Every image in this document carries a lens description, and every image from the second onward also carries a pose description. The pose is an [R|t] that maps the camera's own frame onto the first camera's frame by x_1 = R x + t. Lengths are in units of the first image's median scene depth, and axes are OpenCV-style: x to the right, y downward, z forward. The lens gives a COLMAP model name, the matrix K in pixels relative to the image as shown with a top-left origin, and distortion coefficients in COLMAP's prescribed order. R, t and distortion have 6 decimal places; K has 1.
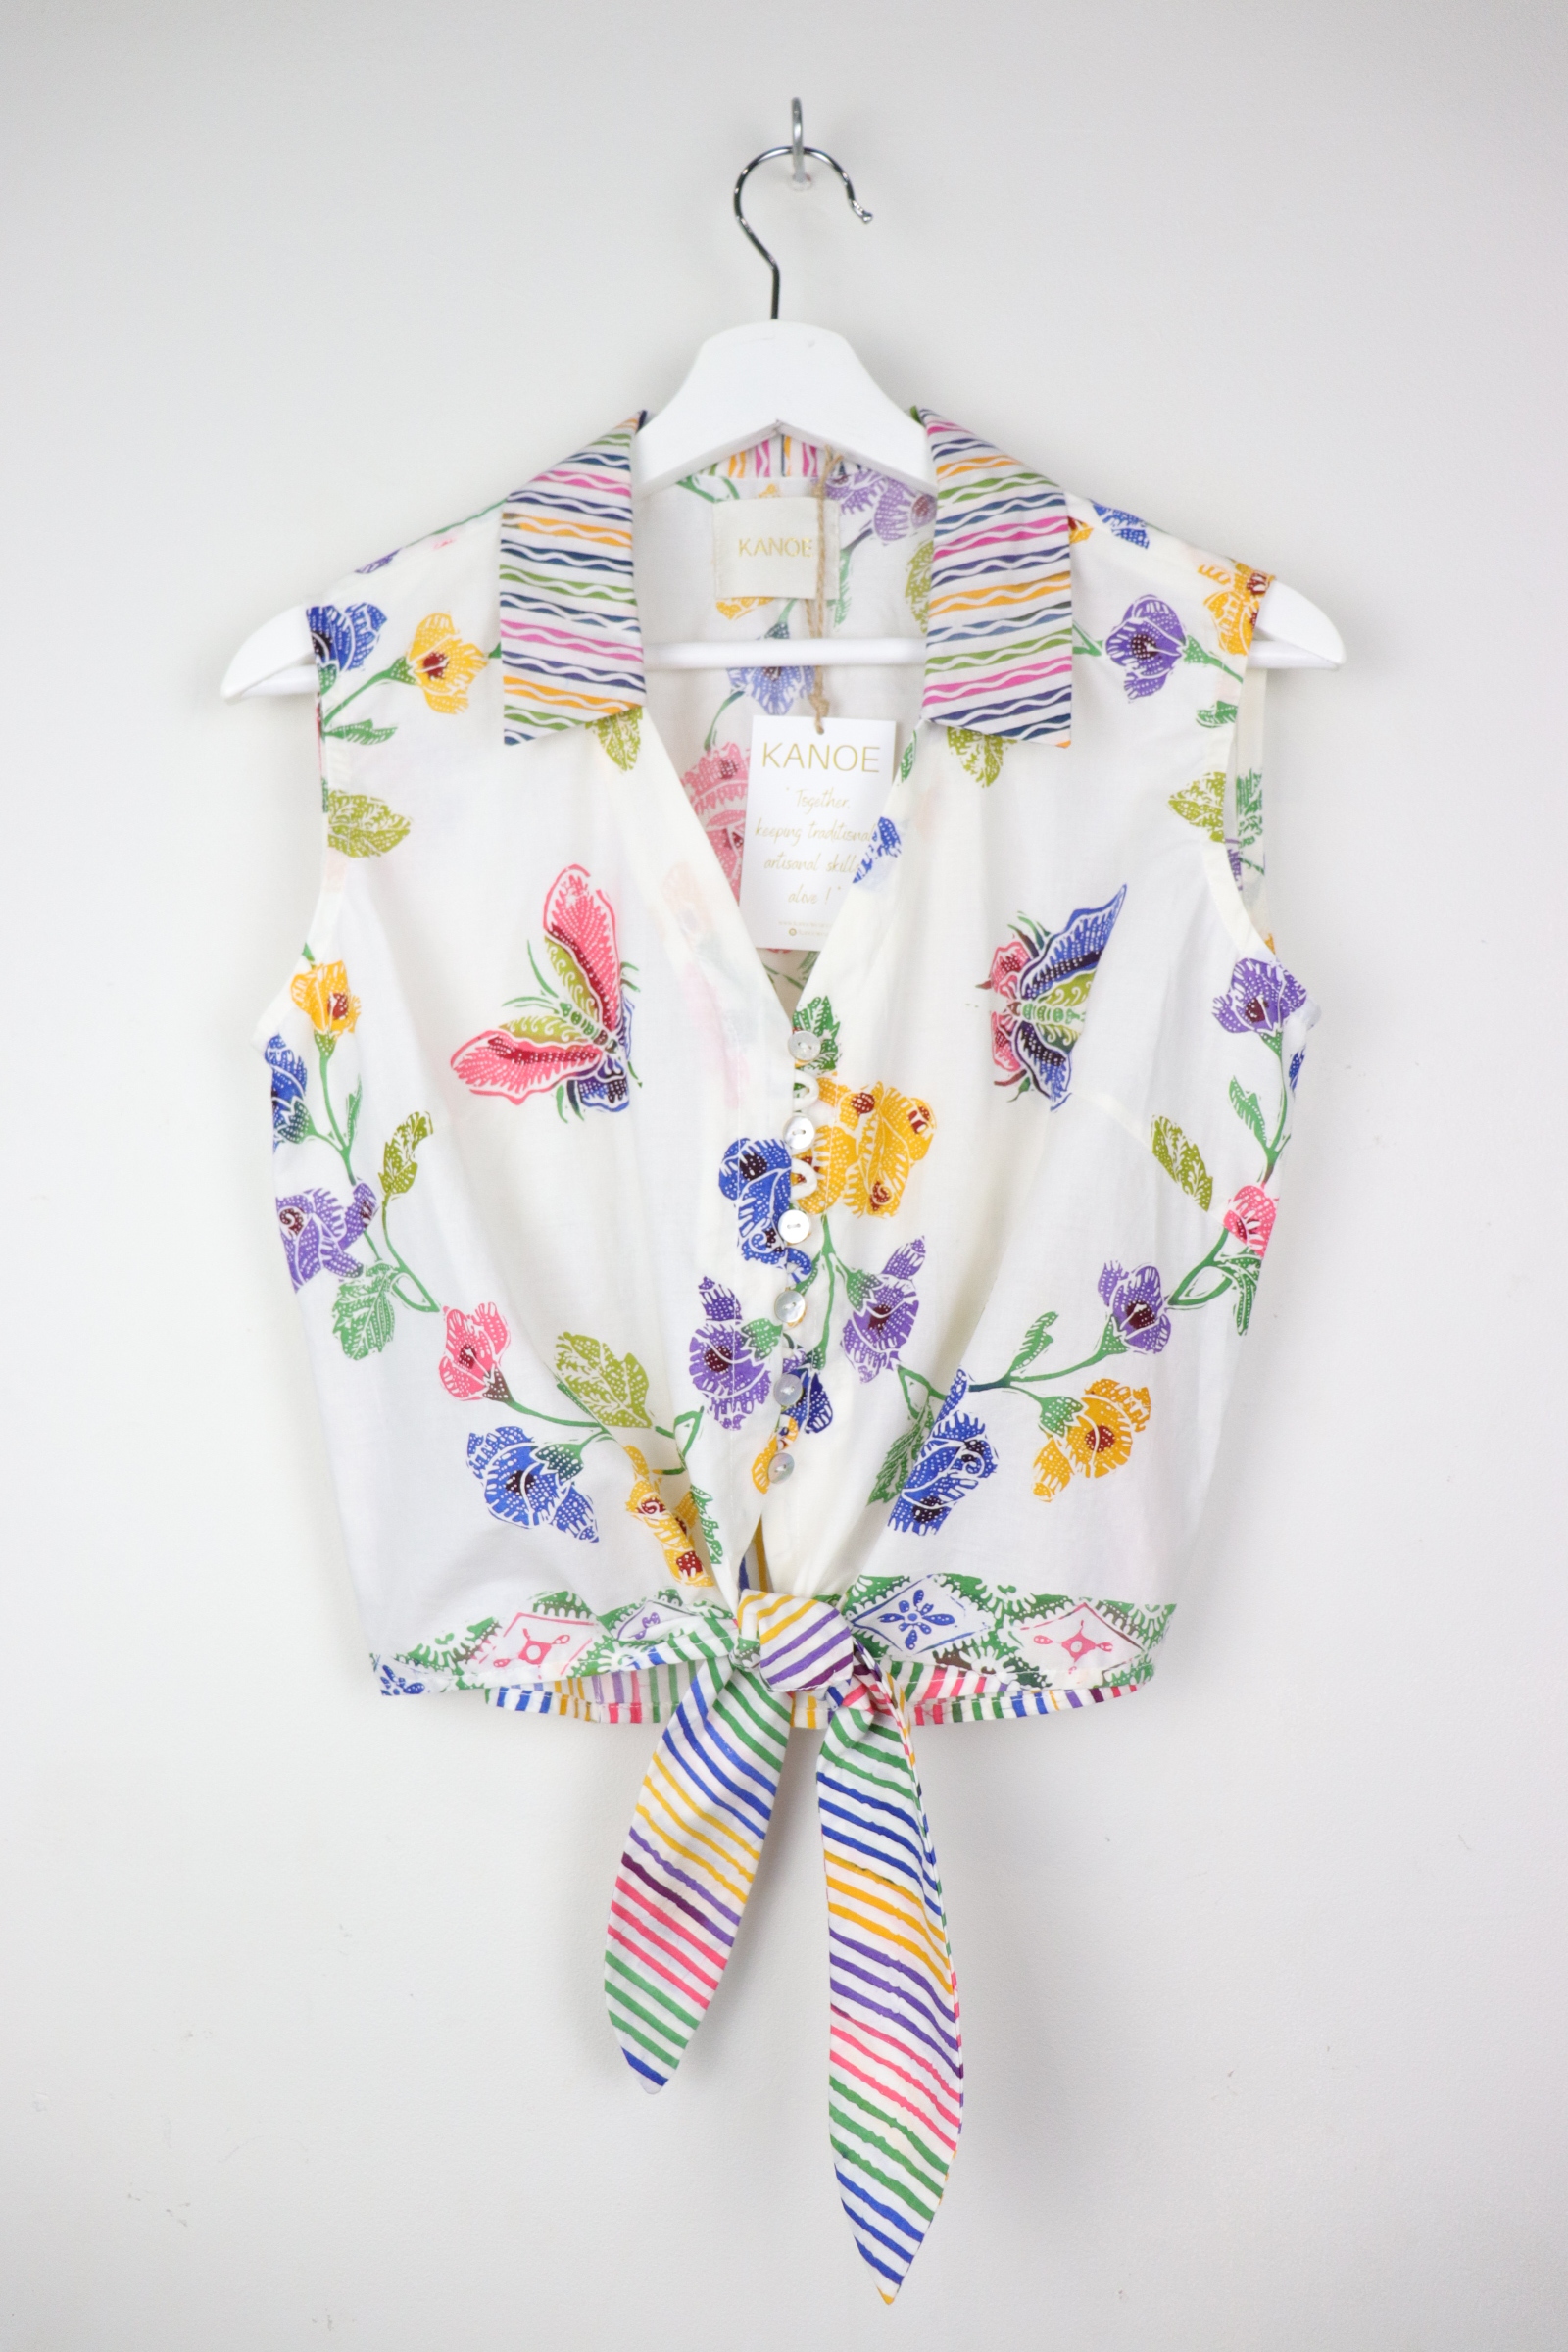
lens RADIAL K [[1985.4, 0, 784.4], [0, 1985.4, 1143.3], [0, 0, 1]] dist [-0.184797, 0.123738]
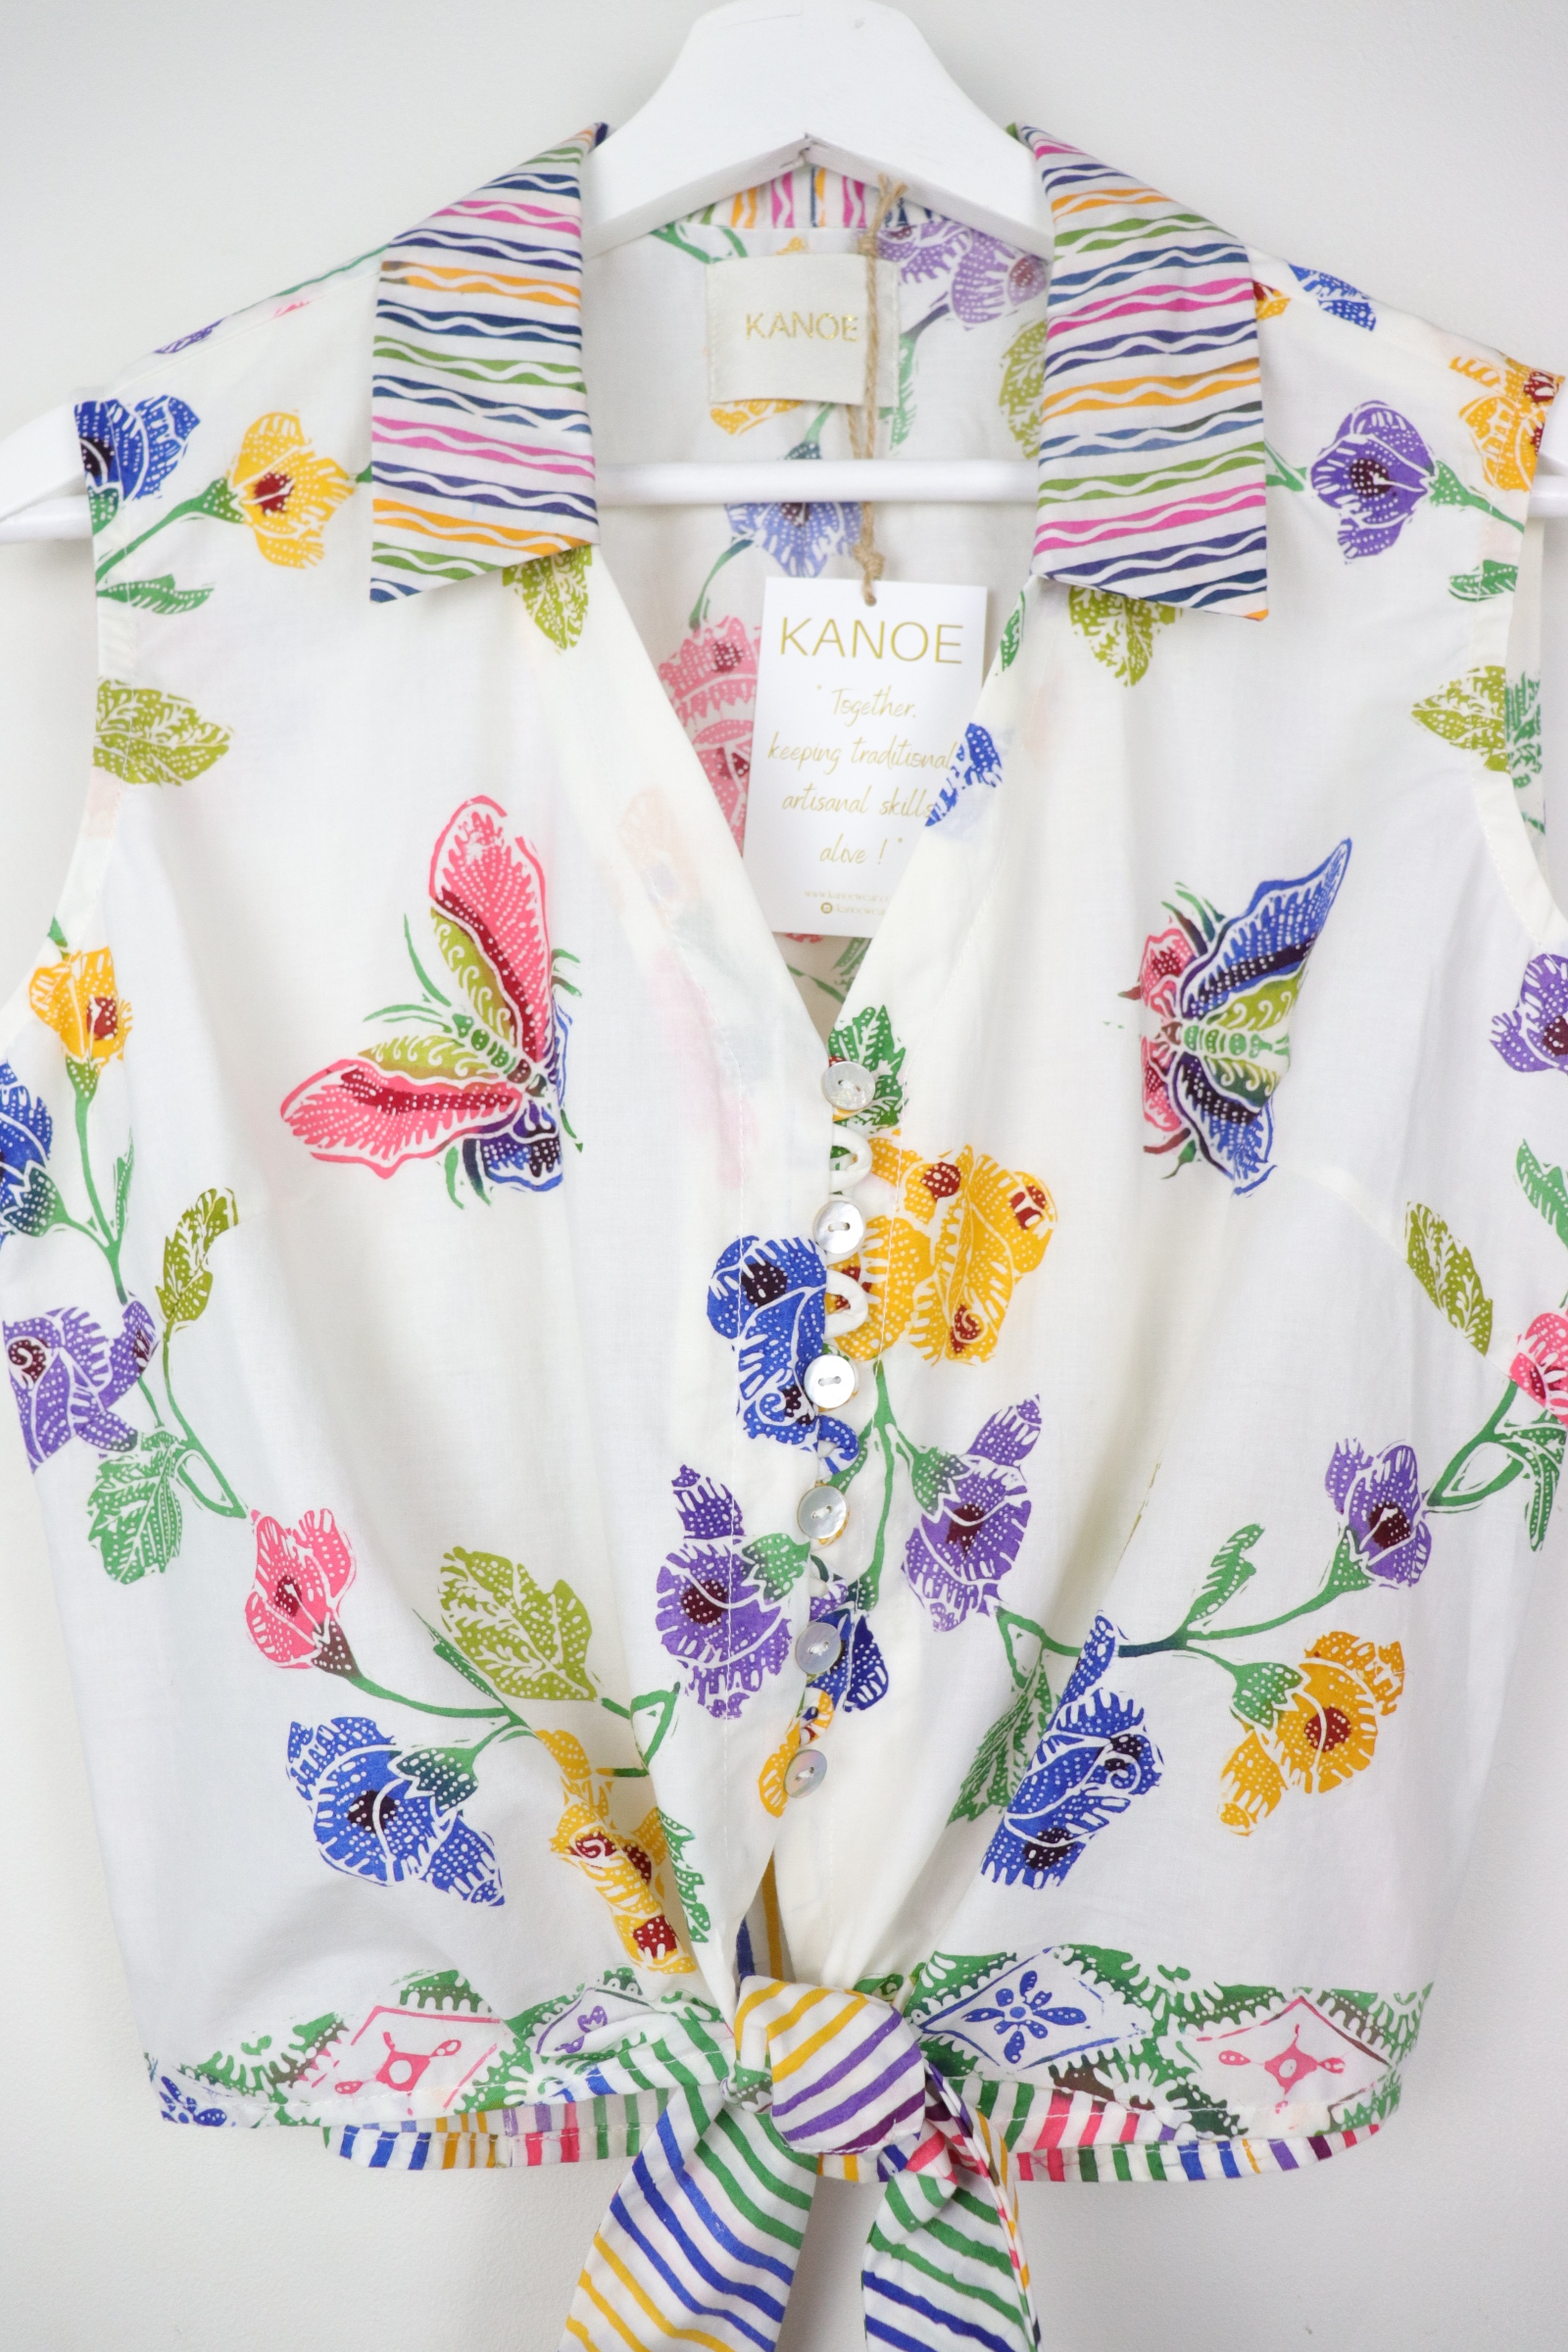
lens RADIAL K [[1985.4, 0, 784.4], [0, 1985.4, 1143.3], [0, 0, 1]] dist [-0.184797, 0.123738]
pose [[0.999928, 0.007142, 0.009643, -0.015336], [-0.006785, 0.999307, -0.036596, -0.008716], [-0.009897, 0.036528, 0.999284, 0.382035]]
